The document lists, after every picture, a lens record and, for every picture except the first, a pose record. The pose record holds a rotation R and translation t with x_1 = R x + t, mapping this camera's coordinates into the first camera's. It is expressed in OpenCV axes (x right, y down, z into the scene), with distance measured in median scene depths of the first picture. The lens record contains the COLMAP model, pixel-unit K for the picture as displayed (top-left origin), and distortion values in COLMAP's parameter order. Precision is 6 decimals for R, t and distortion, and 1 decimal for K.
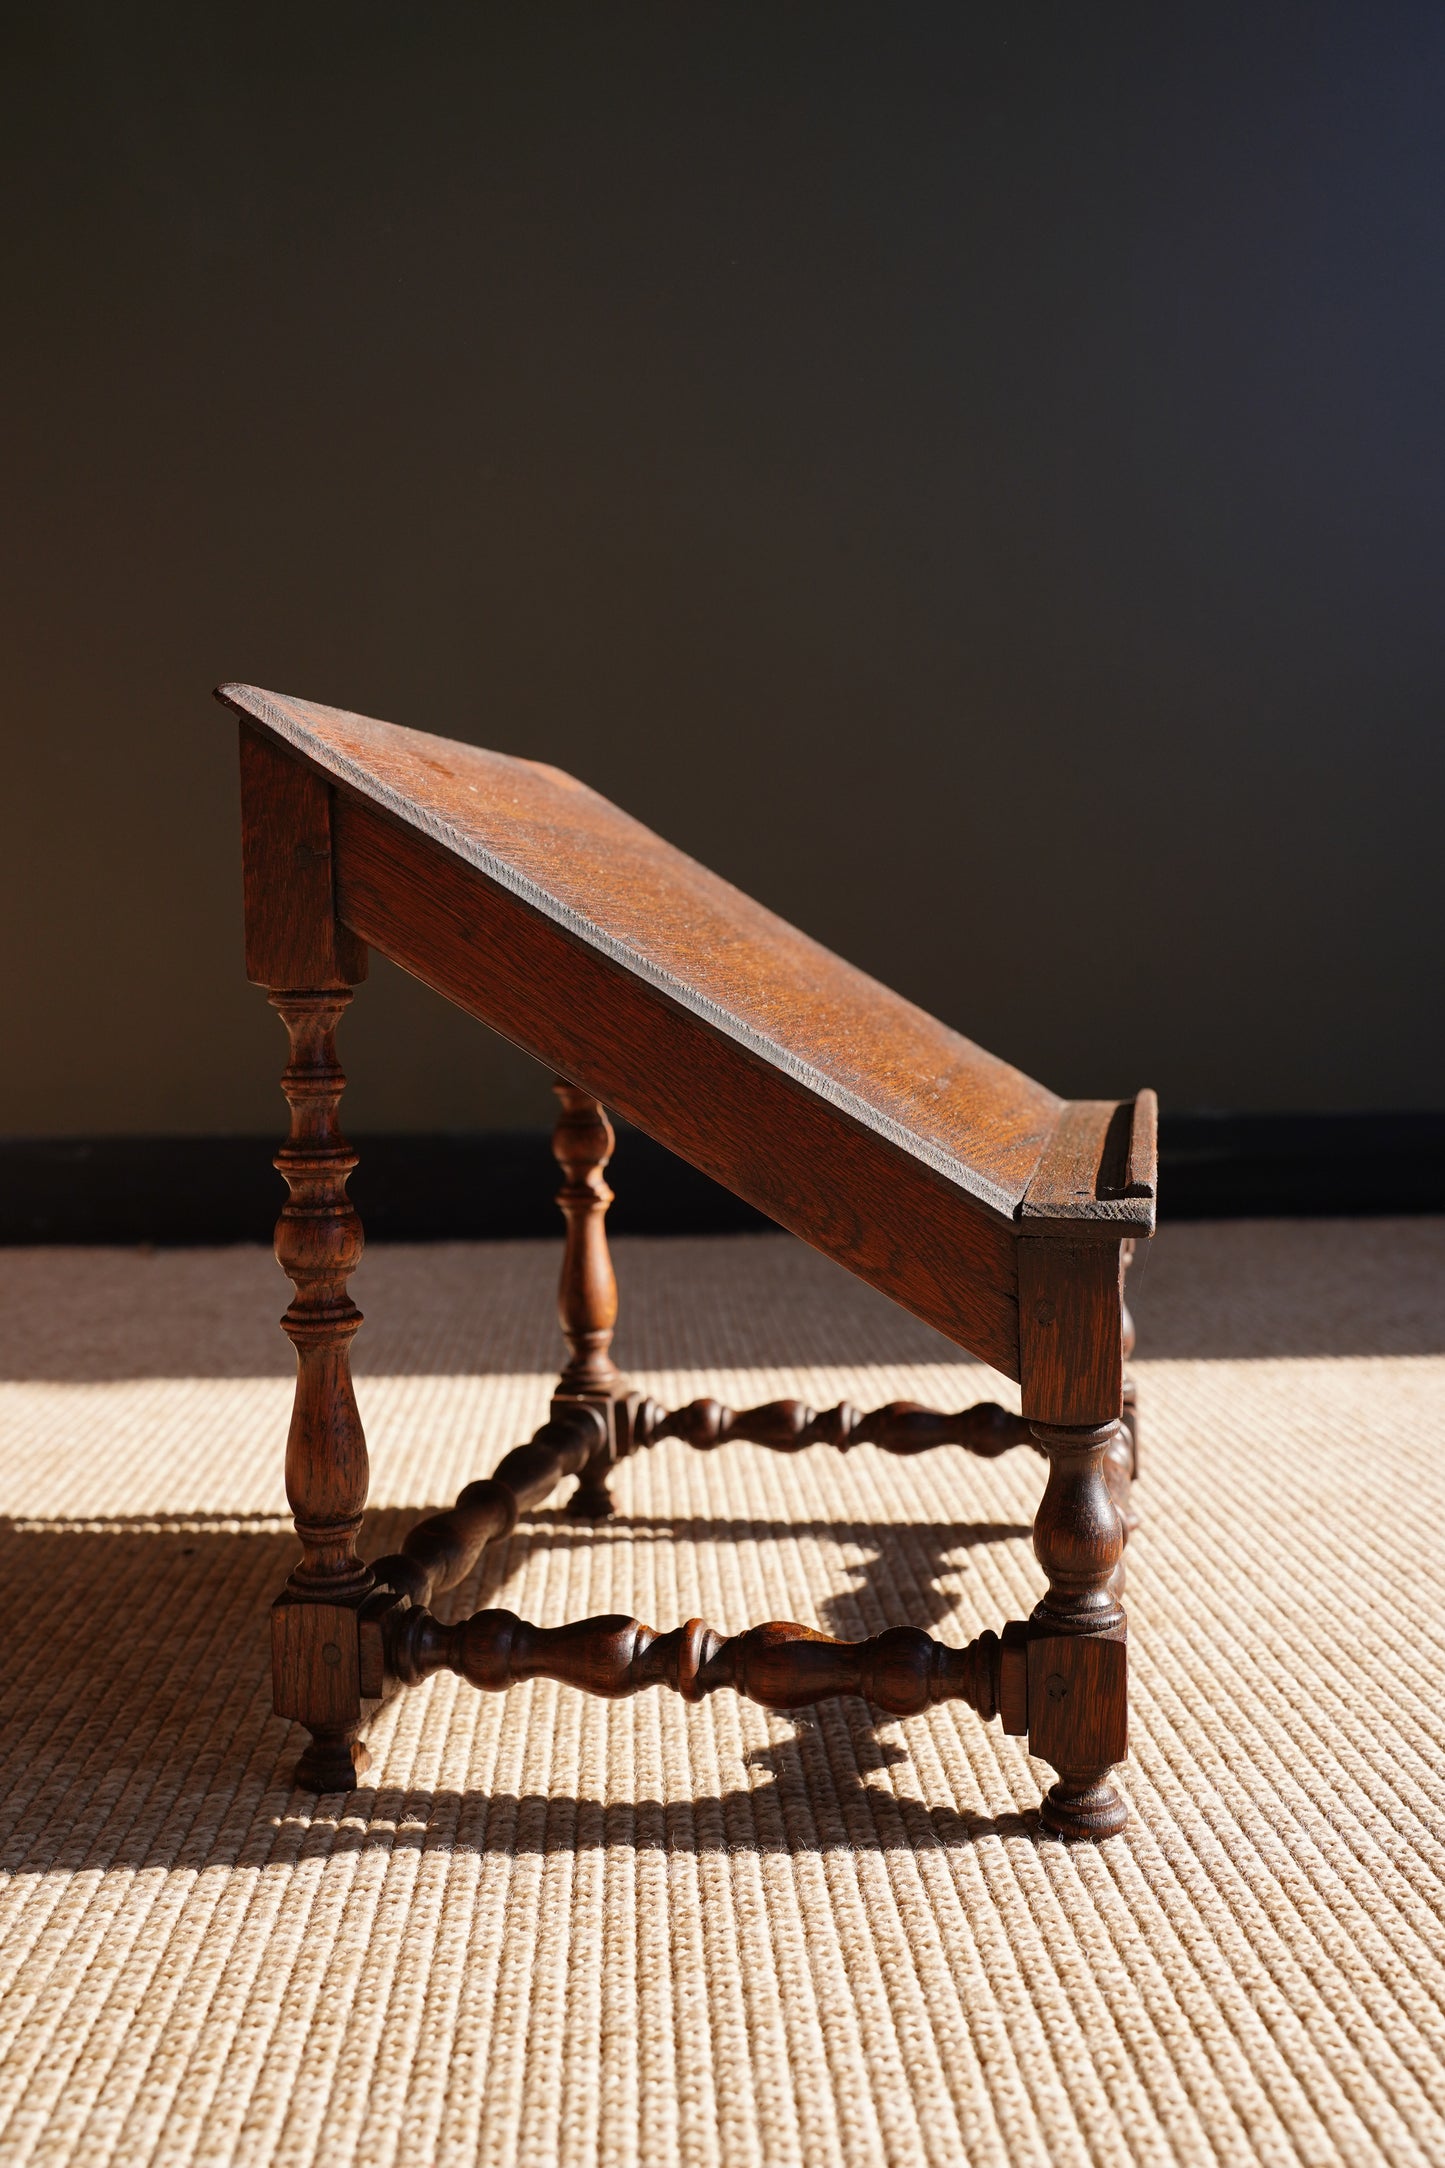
lens RADIAL K [[3083.7, 0, 738.0], [0, 3083.7, 1088.3], [0, 0, 1]] dist [0.218161, 0.000000]
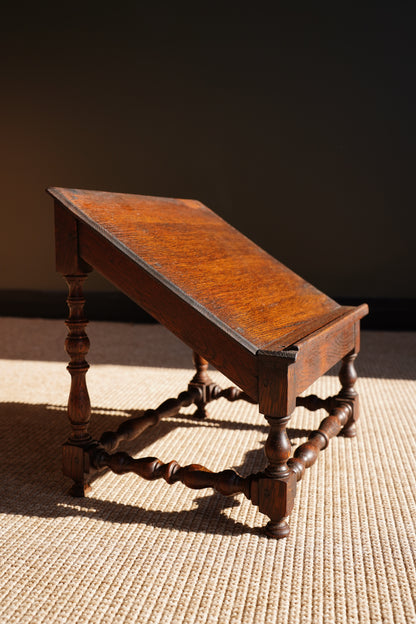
lens RADIAL K [[887.6, 0, 212.2], [0, 887.6, 310.3], [0, 0, 1]] dist [0.218161, 0.000000]
pose [[0.951336, 0.051044, -0.303899, 0.320568], [-0.026625, 0.996113, 0.083962, -0.080490], [0.307003, -0.071785, 0.948997, 0.079770]]
